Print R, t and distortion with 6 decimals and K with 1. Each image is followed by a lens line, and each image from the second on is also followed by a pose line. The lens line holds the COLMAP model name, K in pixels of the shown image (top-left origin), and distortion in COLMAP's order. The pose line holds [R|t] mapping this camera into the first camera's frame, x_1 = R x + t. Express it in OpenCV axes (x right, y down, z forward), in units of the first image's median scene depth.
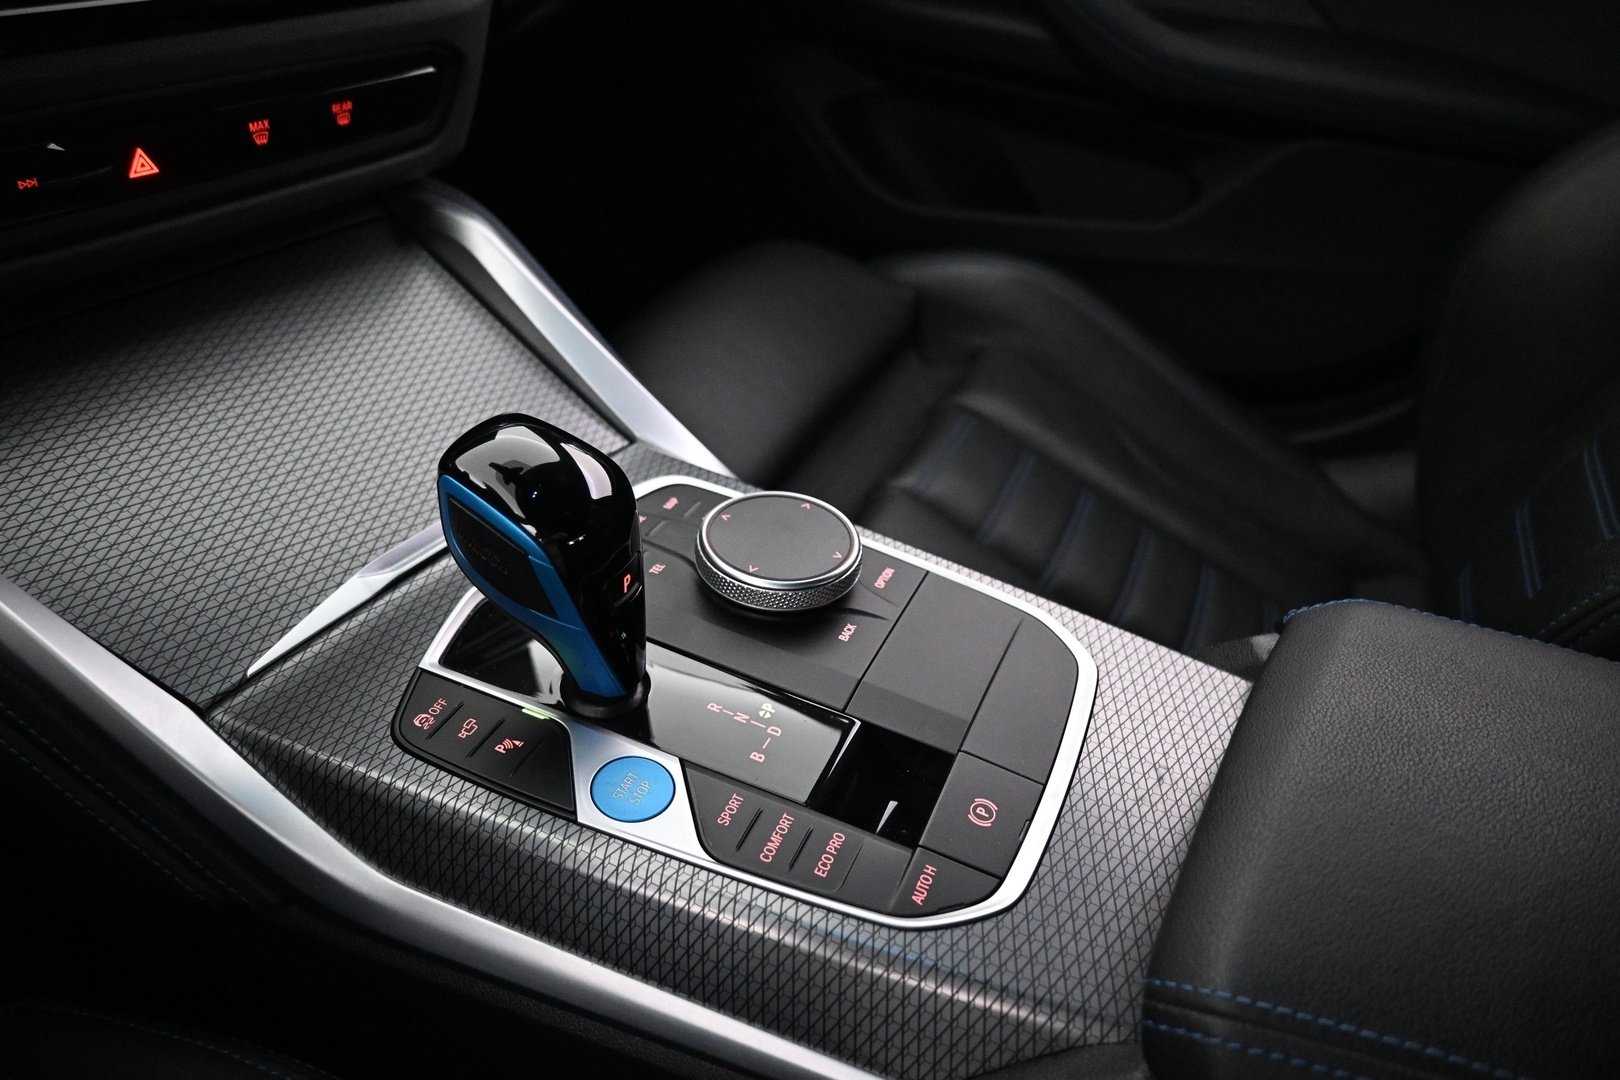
lens RADIAL K [[1138.2, 0, 817.1], [0, 1138.2, 525.8], [0, 0, 1]] dist [0.010543, 0.001870]
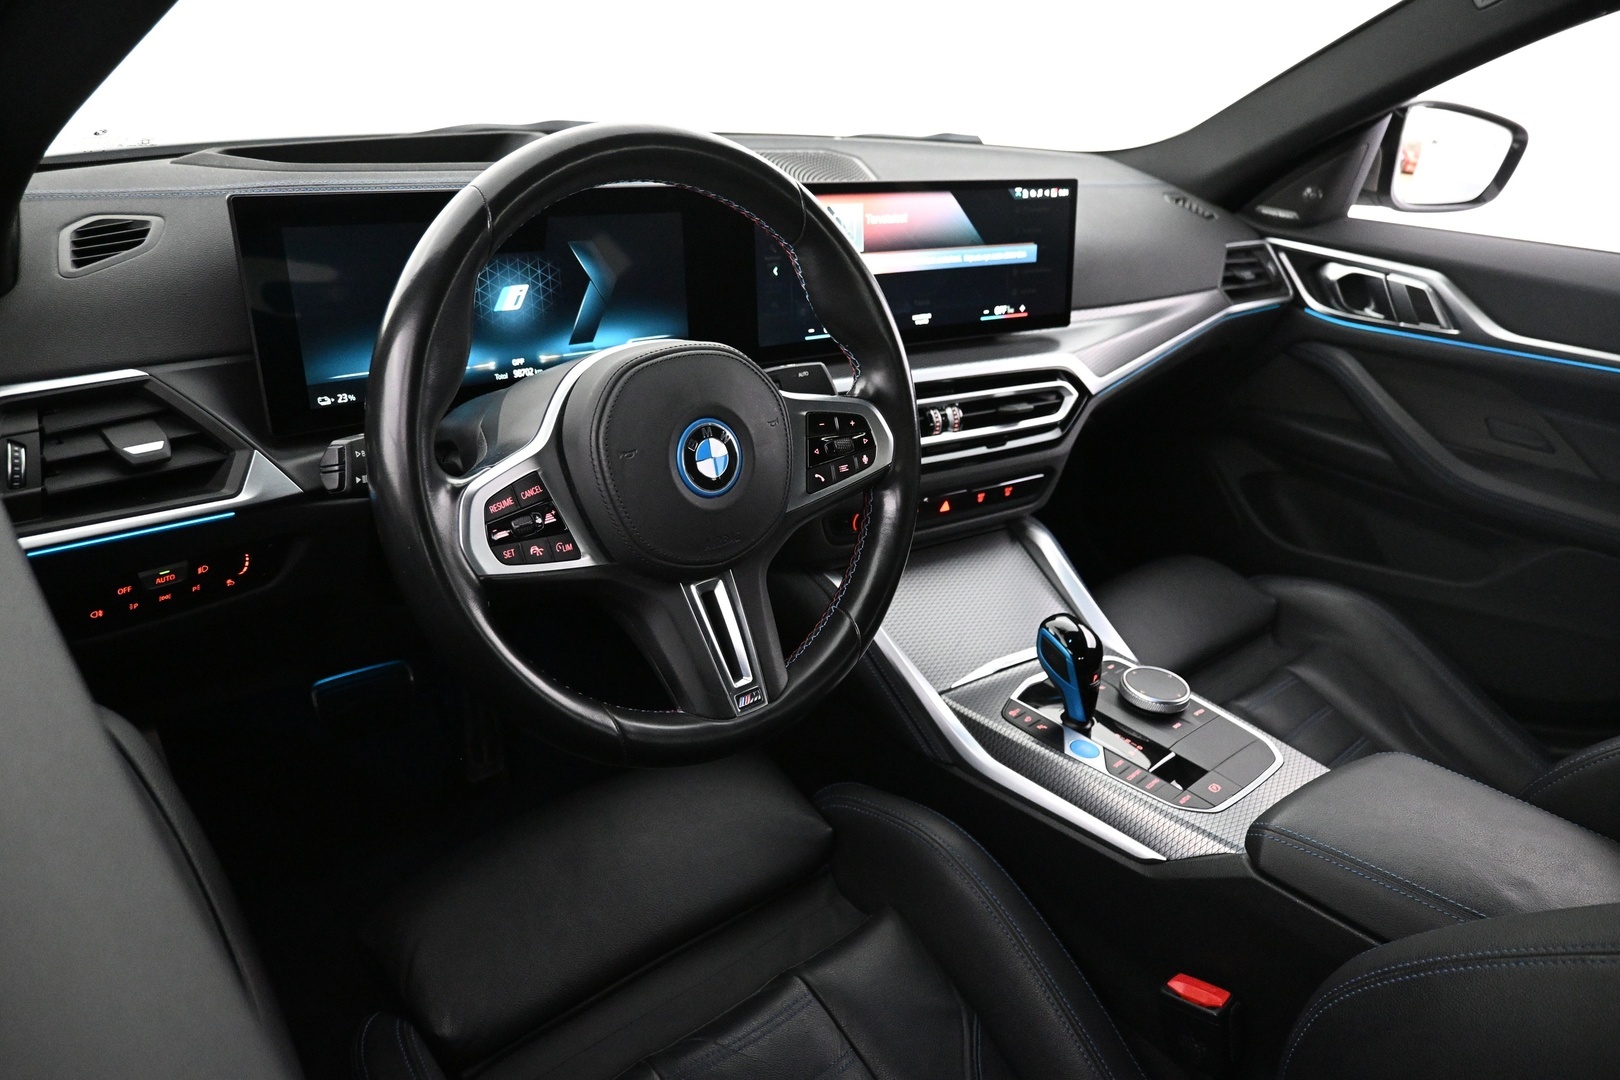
lens RADIAL K [[1138.2, 0, 817.1], [0, 1138.2, 525.8], [0, 0, 1]] dist [0.010543, 0.001870]
pose [[0.917950, 0.142891, -0.370067, 0.158348], [-0.223495, 0.957016, -0.184852, 0.301817], [0.327747, 0.252393, 0.910428, -1.558678]]
